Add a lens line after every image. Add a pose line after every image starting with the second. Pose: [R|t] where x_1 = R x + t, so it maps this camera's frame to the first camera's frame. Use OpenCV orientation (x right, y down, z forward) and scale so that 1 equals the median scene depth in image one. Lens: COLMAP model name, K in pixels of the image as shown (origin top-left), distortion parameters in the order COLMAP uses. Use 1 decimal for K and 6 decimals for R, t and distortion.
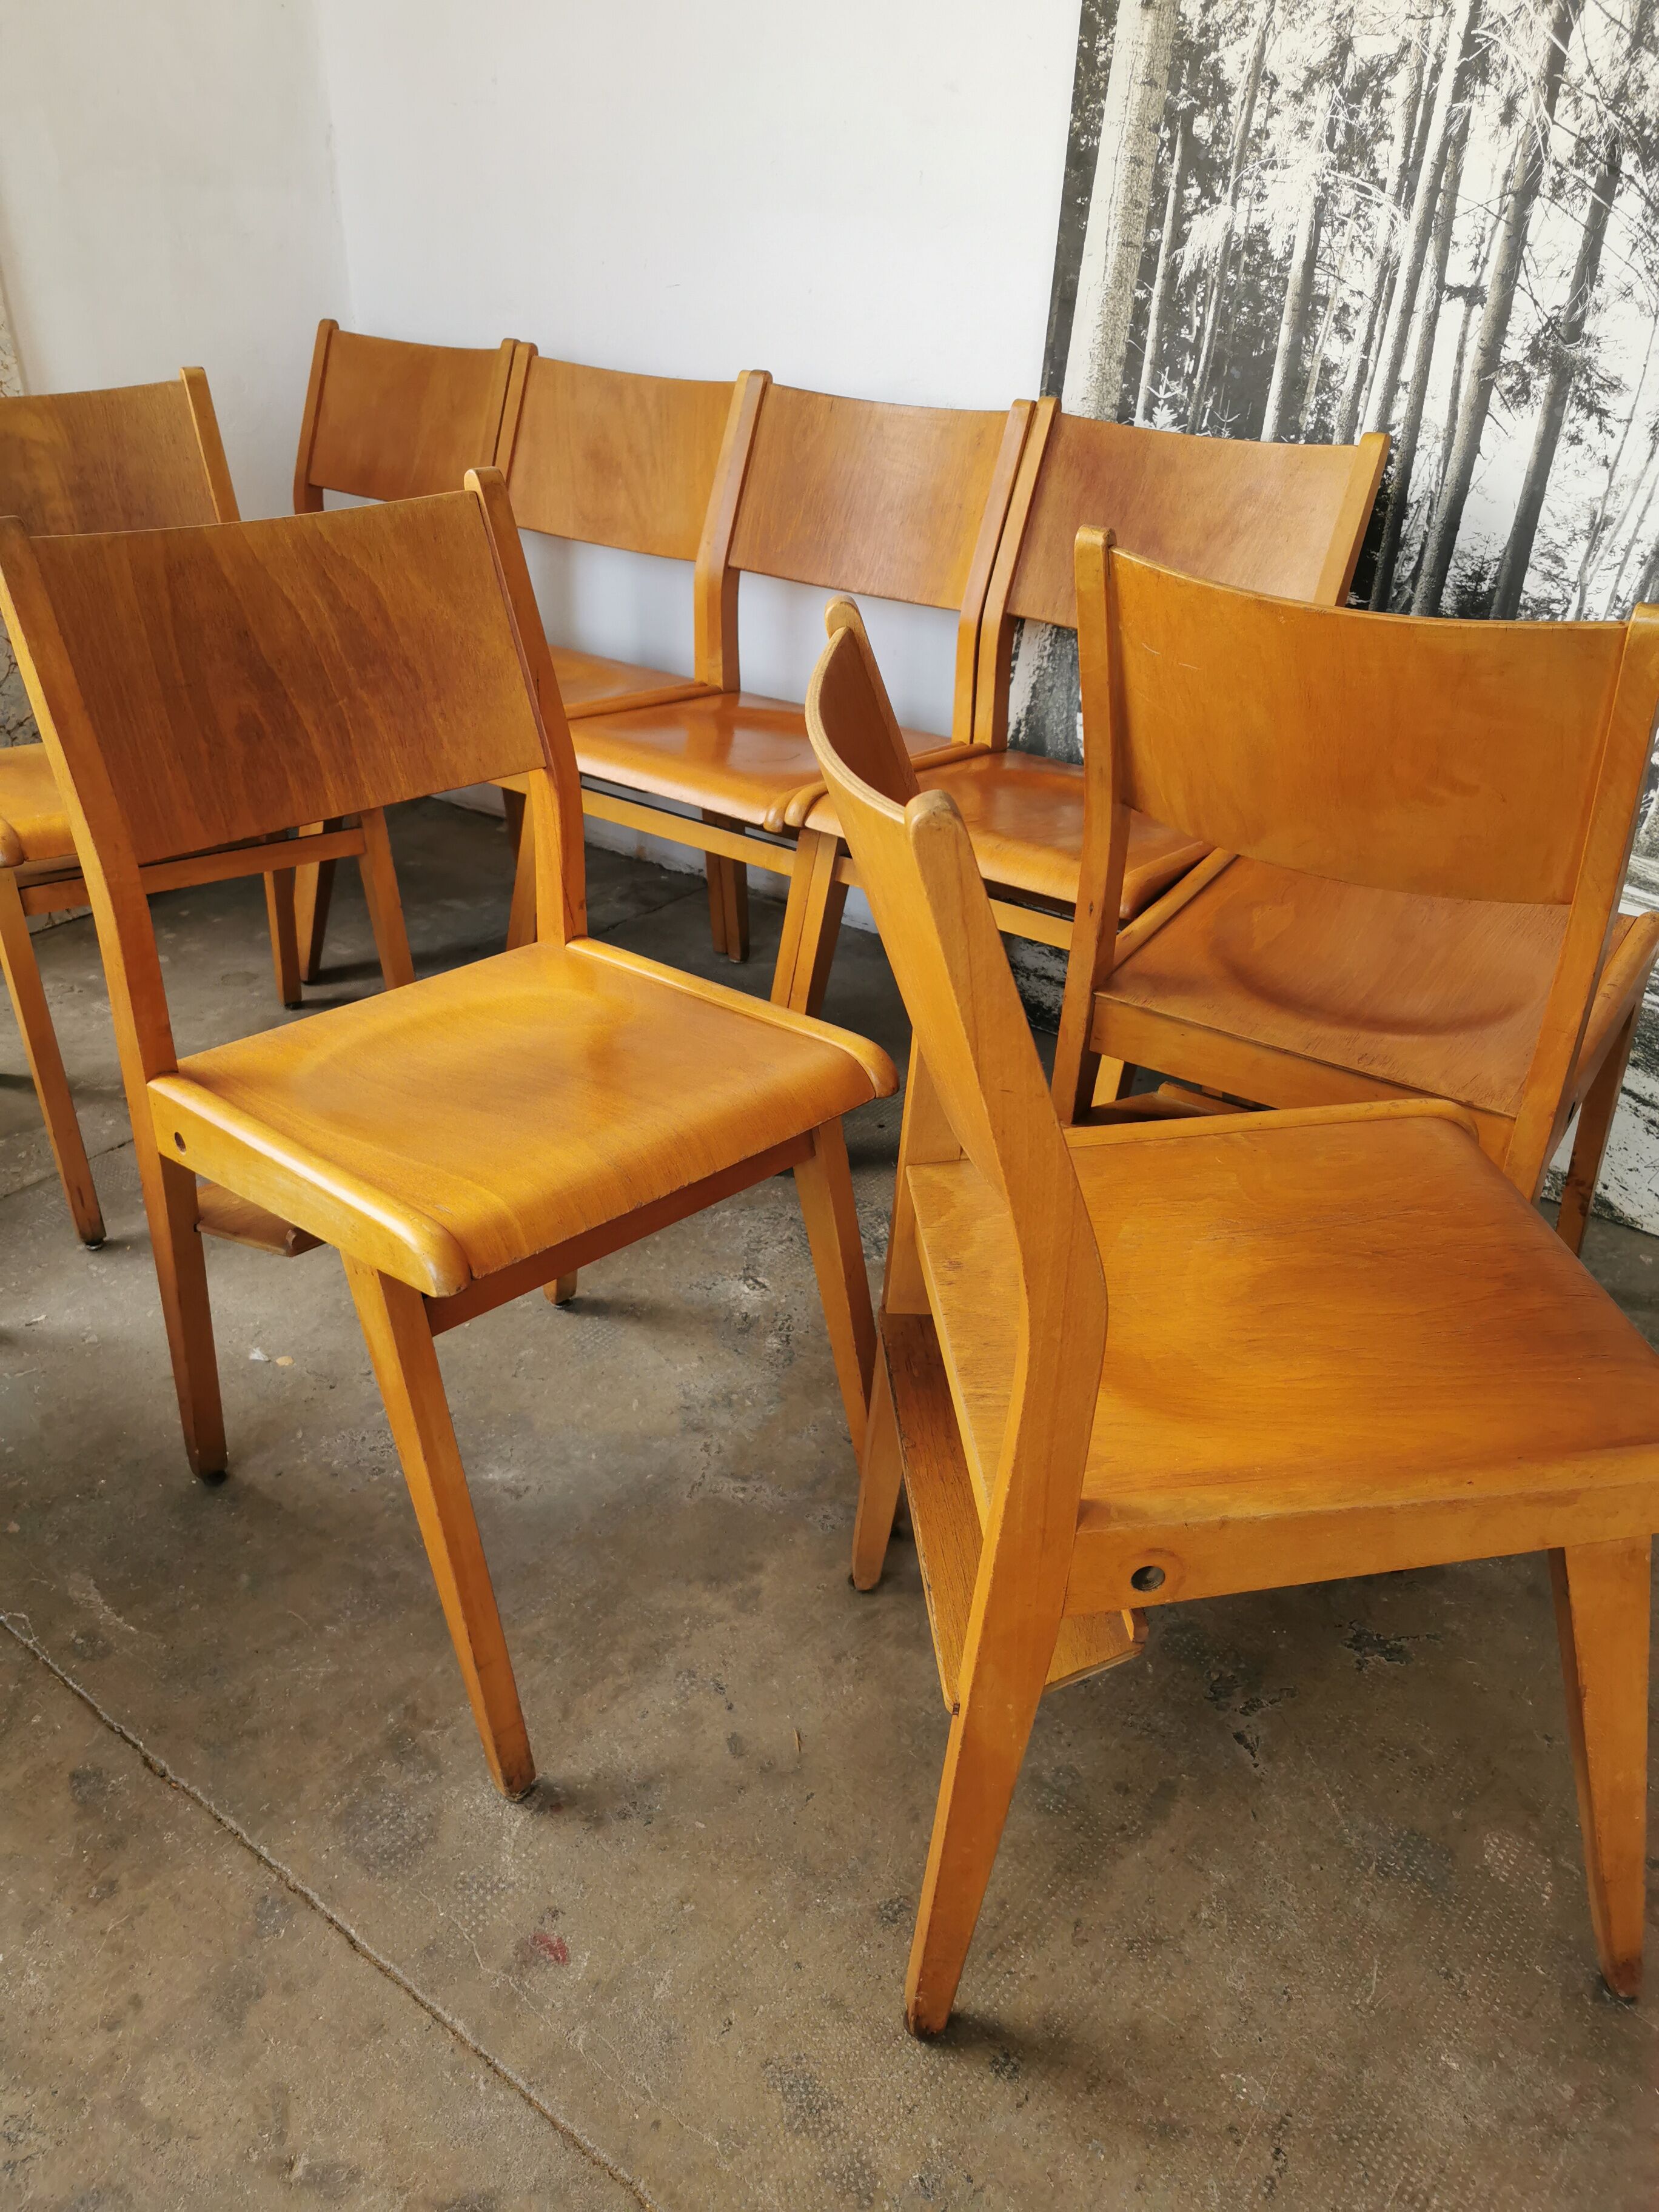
lens RADIAL K [[1709.7, 0, 832.5], [0, 1709.7, 1105.0], [0, 0, 1]] dist [0.048056, -0.092887]
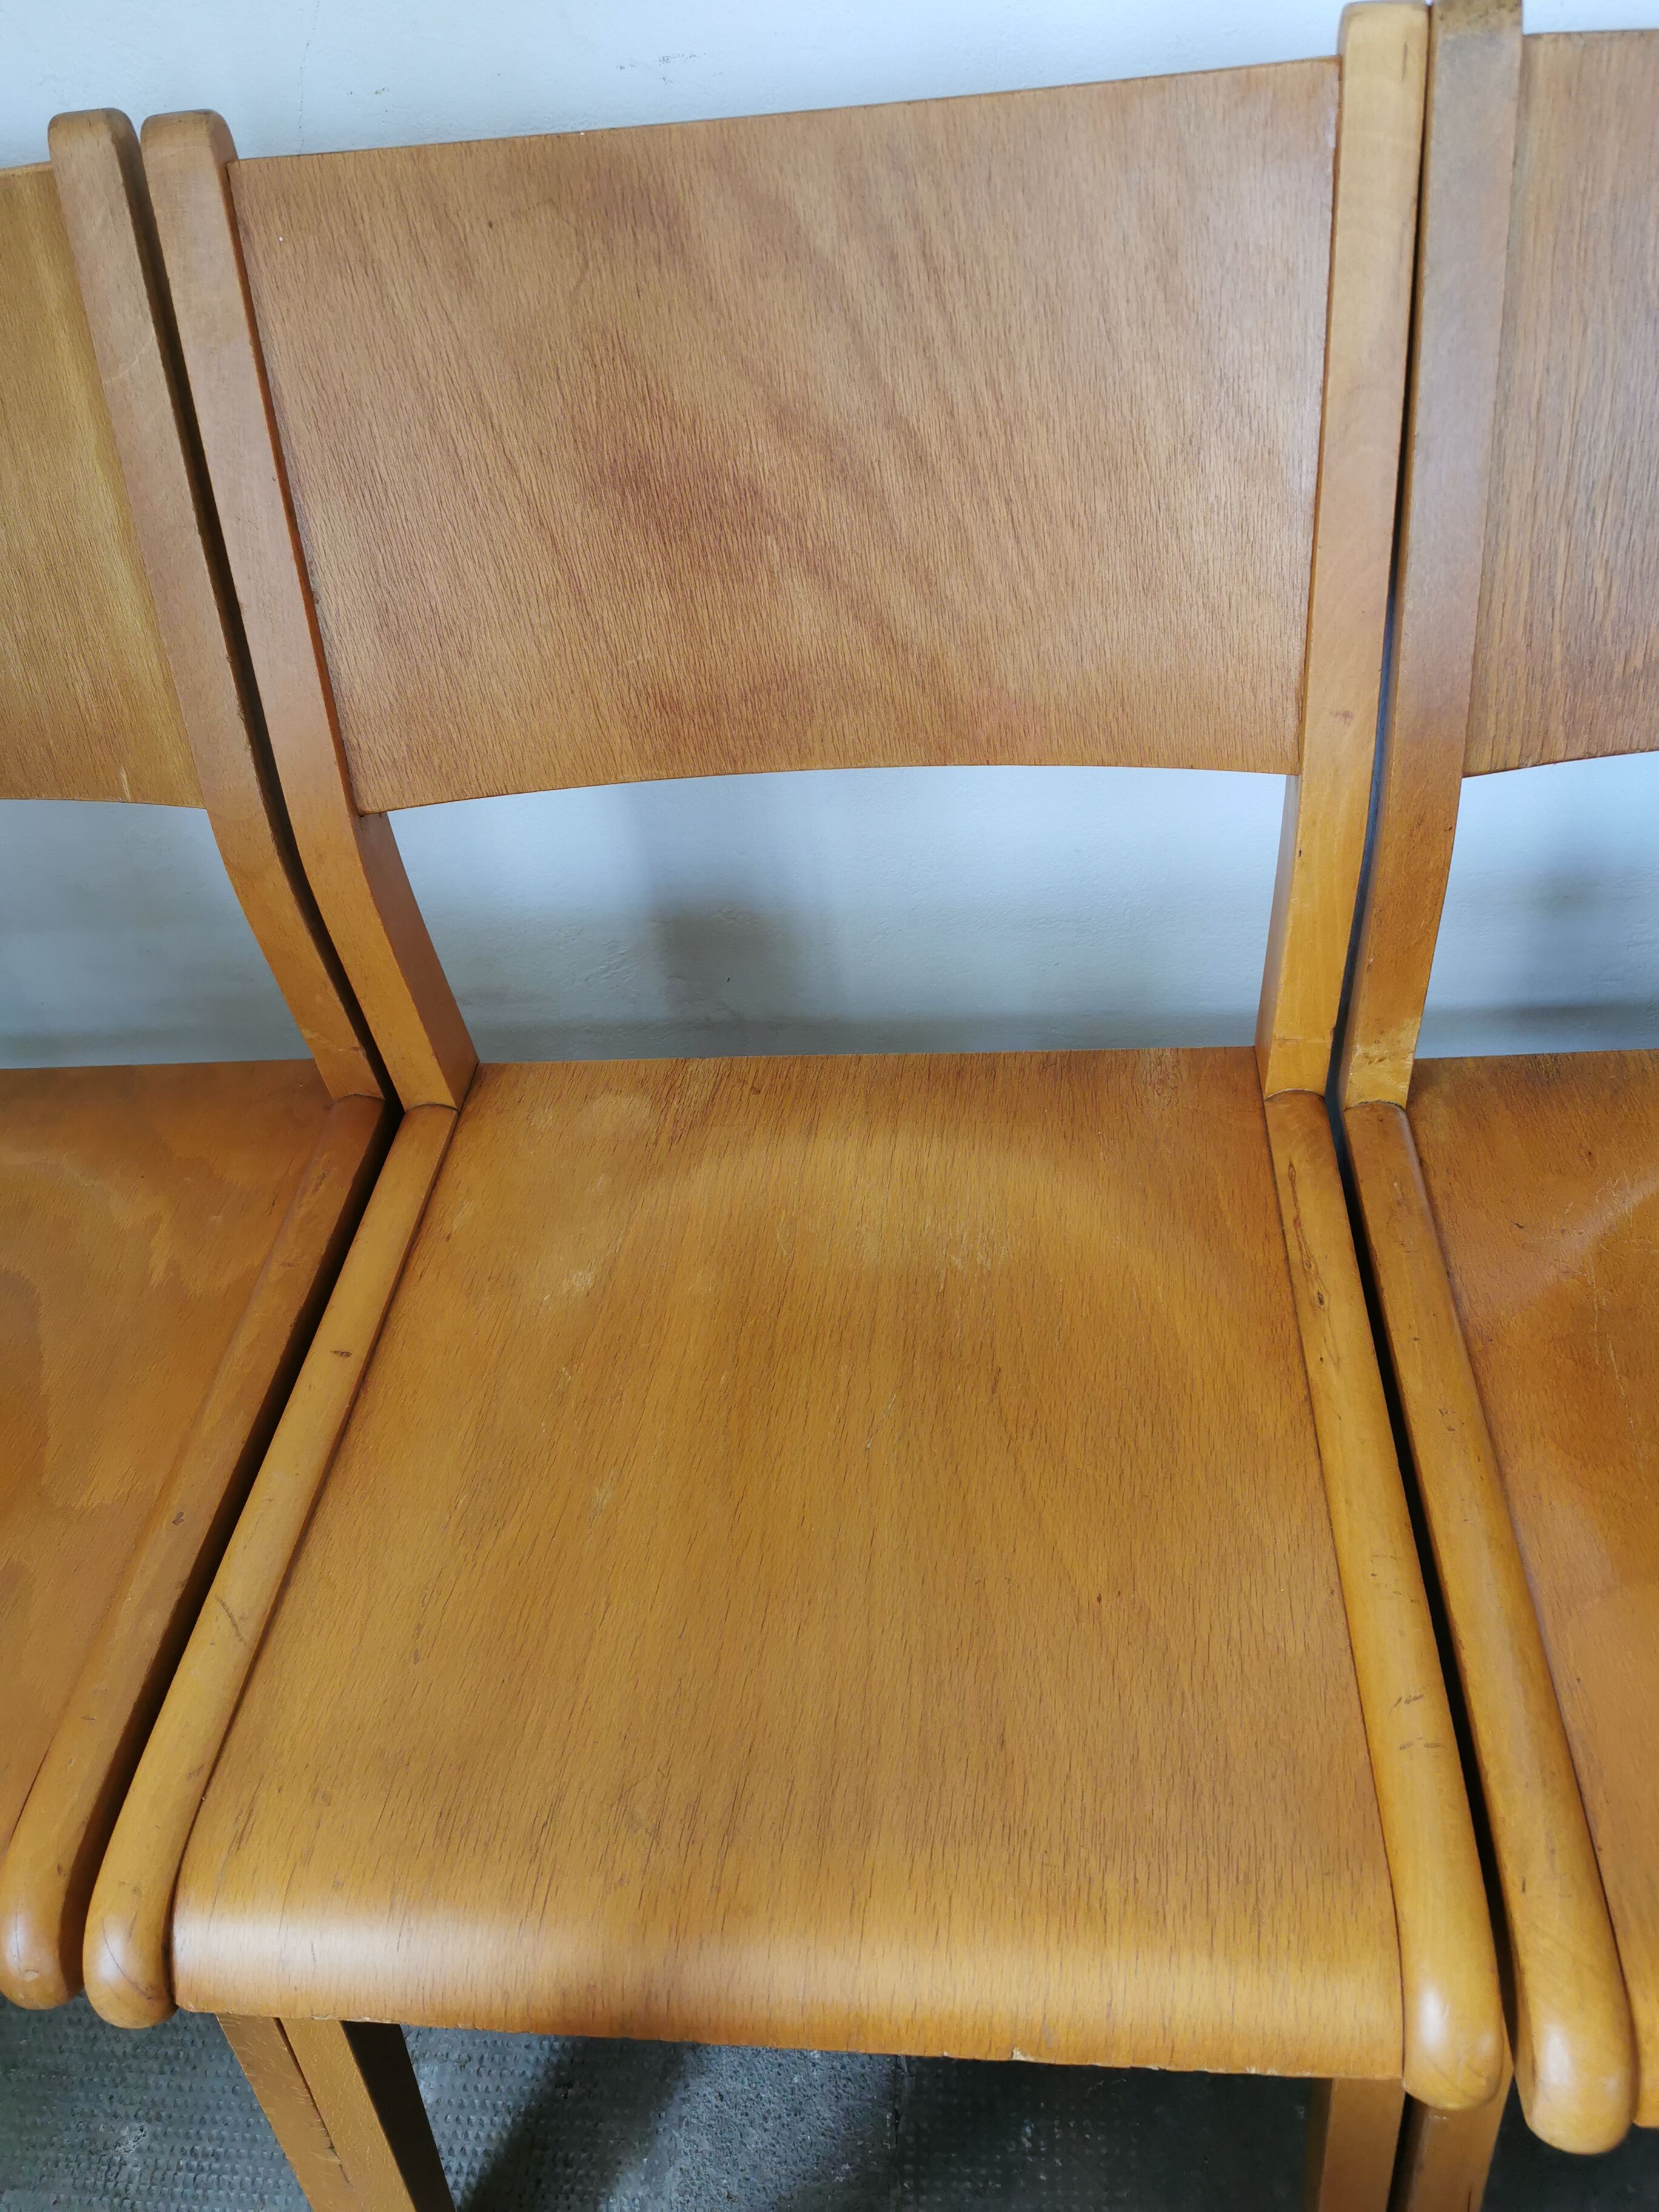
lens RADIAL K [[1703.4, 0, 830.2], [0, 1703.4, 1101.0], [0, 0, 1]] dist [0.030352, -0.050954]
pose [[0.846413, -0.458418, 0.270994, -0.294138], [0.365377, 0.870129, 0.330719, -0.475403], [-0.387407, -0.180909, 0.903984, 0.932916]]
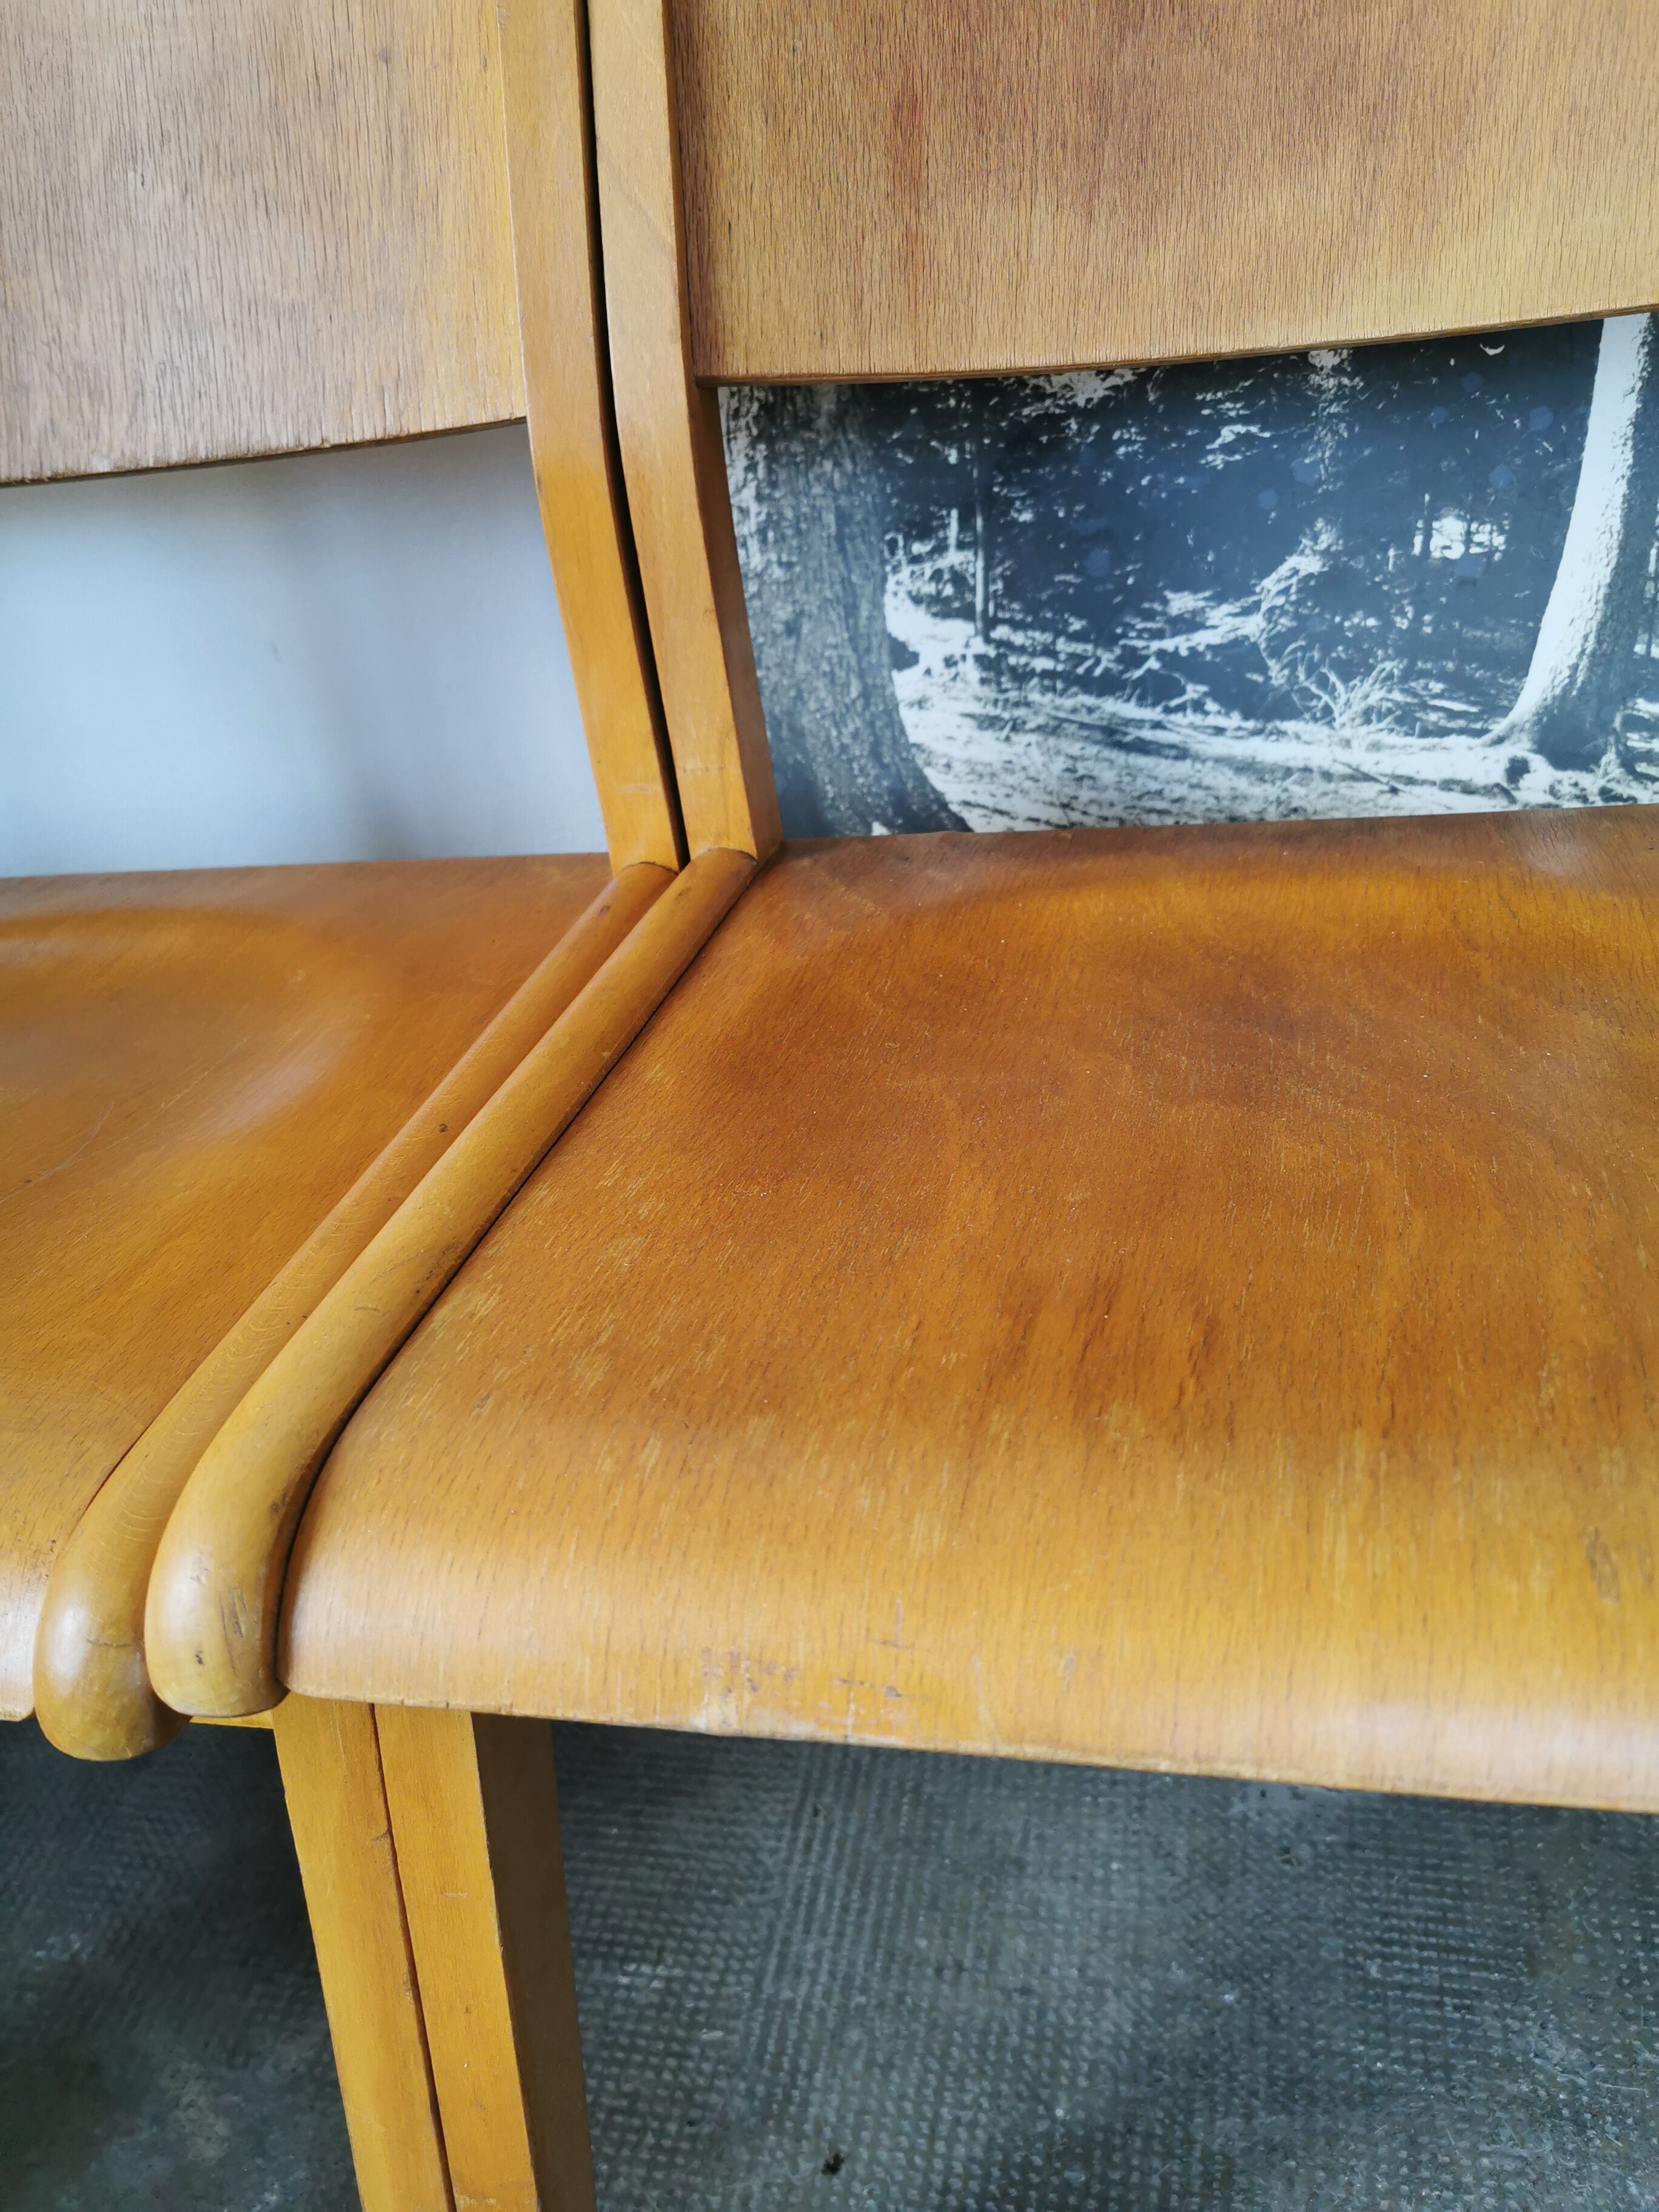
lens RADIAL K [[1734.2, 0, 825.5], [0, 1734.2, 1072.7], [0, 0, 1]] dist [0.022557, -0.001847]
pose [[0.896467, -0.332213, 0.293226, 0.001960], [0.329364, 0.942257, 0.060589, -0.209912], [-0.296423, 0.042262, 0.954121, 0.793505]]
